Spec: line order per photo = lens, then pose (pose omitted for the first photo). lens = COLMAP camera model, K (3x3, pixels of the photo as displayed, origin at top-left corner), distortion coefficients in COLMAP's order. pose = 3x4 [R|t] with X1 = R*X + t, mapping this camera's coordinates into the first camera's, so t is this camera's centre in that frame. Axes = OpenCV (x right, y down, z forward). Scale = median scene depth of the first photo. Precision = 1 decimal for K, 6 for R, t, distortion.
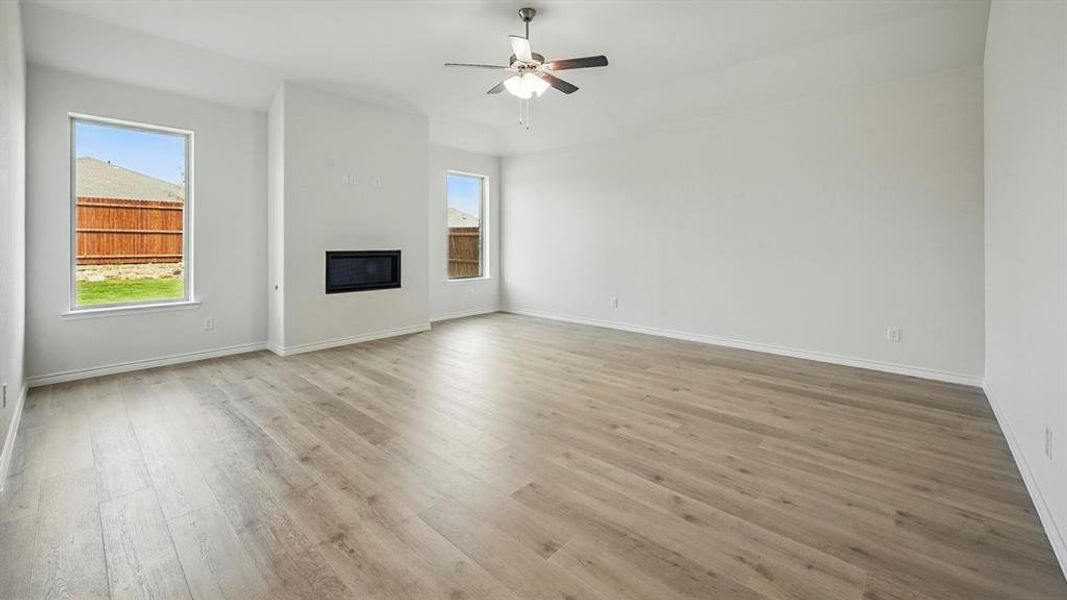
lens RADIAL K [[428.0, 0, 539.8], [0, 428.0, 236.4], [0, 0, 1]] dist [-0.000688, 0.000176]
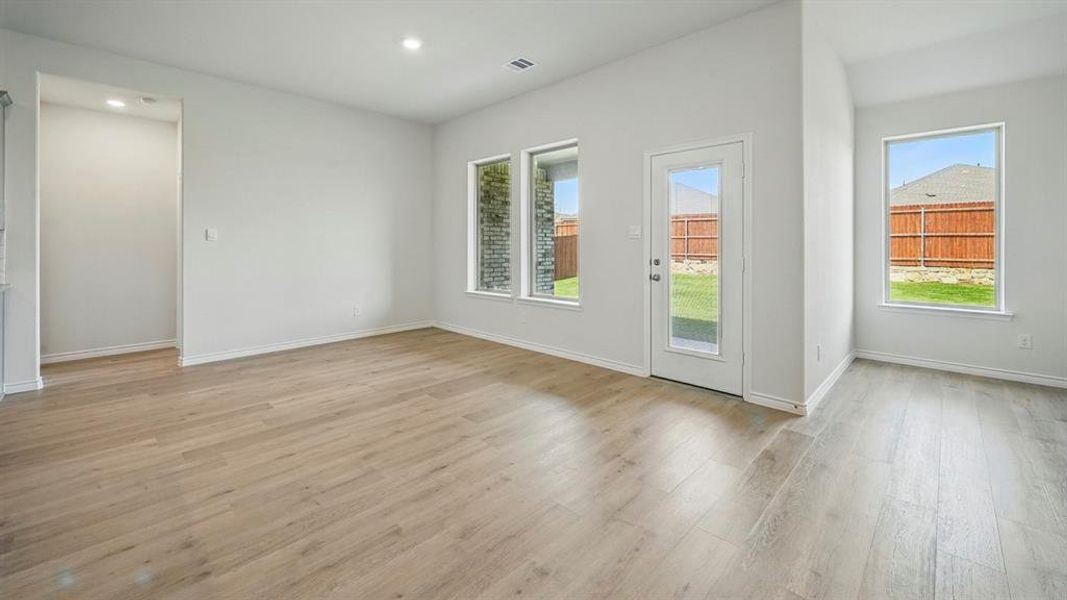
lens RADIAL K [[428.0, 0, 535.5], [0, 428.0, 248.4], [0, 0, 1]] dist [-0.000688, 0.000176]
pose [[-0.042001, 0.008243, -0.999084, 0.096604], [0.012021, 0.999898, 0.007745, -0.001110], [0.999045, -0.011685, -0.042096, 0.047789]]
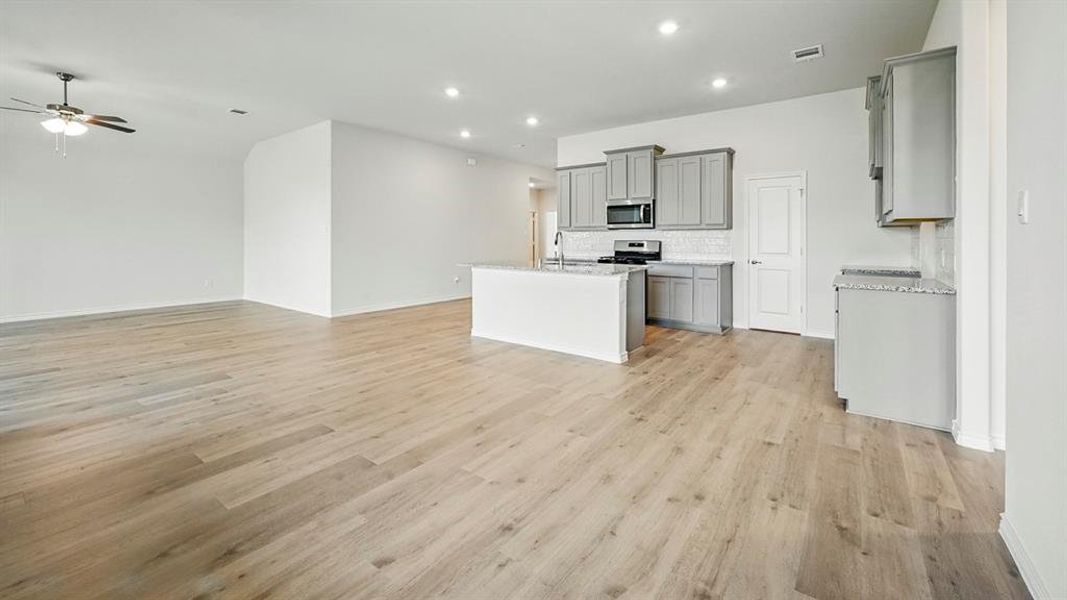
lens RADIAL K [[428.0, 0, 530.1], [0, 428.0, 241.6], [0, 0, 1]] dist [-0.000688, 0.000176]
pose [[-0.077885, -0.005079, 0.996949, -0.921117], [-0.014503, 0.999887, 0.003961, -0.002224], [-0.996857, -0.014150, -0.077950, -0.244769]]
